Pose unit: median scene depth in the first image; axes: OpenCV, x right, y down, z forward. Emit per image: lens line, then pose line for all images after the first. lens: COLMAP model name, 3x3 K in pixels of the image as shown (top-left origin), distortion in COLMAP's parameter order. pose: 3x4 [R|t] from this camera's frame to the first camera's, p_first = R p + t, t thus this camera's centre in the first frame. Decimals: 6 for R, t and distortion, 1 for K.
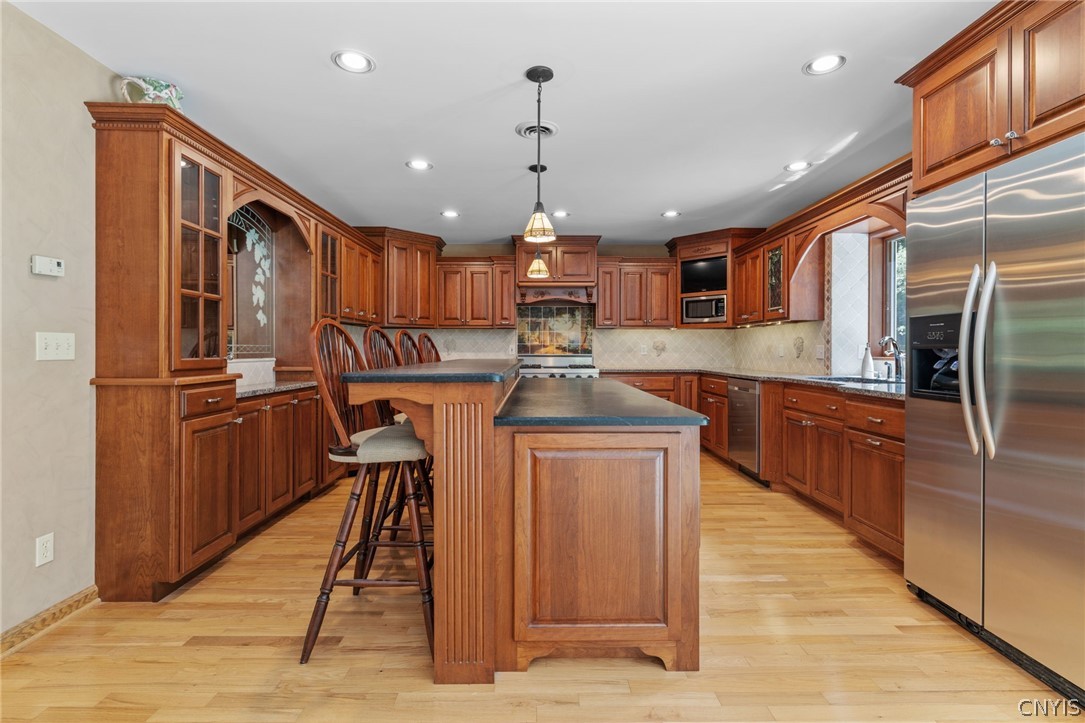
lens RADIAL K [[495.4, 0, 541.5], [0, 495.4, 353.7], [0, 0, 1]] dist [-0.009166, 0.000804]
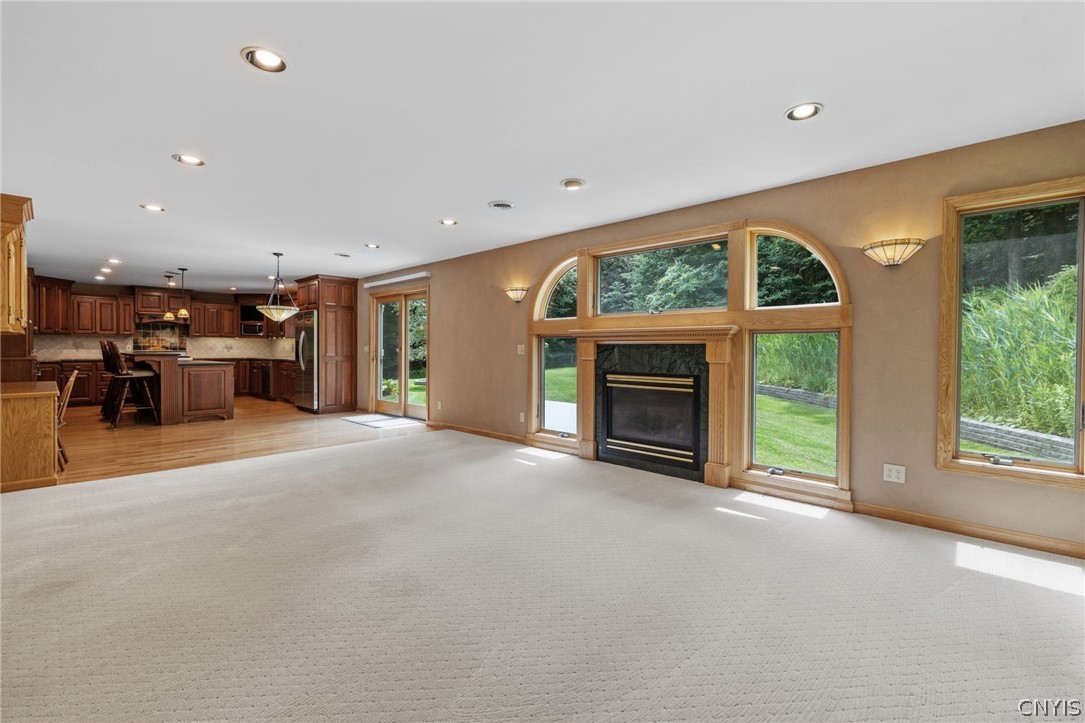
lens RADIAL K [[460.5, 0, 540.7], [0, 460.5, 352.3], [0, 0, 1]] dist [-0.001257, 0.000211]
pose [[0.688533, -0.003167, 0.725198, -0.251811], [0.001652, 0.999995, 0.002799, 0.004968], [-0.725203, -0.000729, 0.688535, -1.241680]]
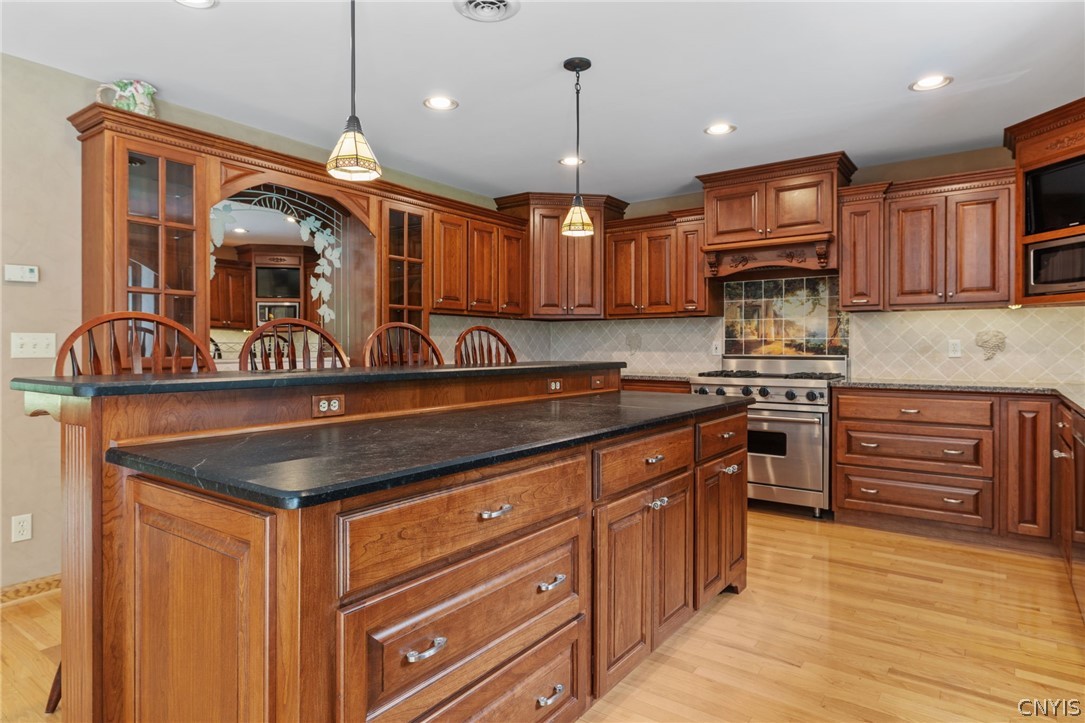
lens RADIAL K [[620.3, 0, 547.4], [0, 620.3, 353.5], [0, 0, 1]] dist [0.000995, 0.000941]
pose [[0.799127, 0.004977, -0.601142, 0.278926], [-0.004250, 0.999988, 0.002630, -0.001929], [0.601147, 0.000453, 0.799138, 0.209023]]
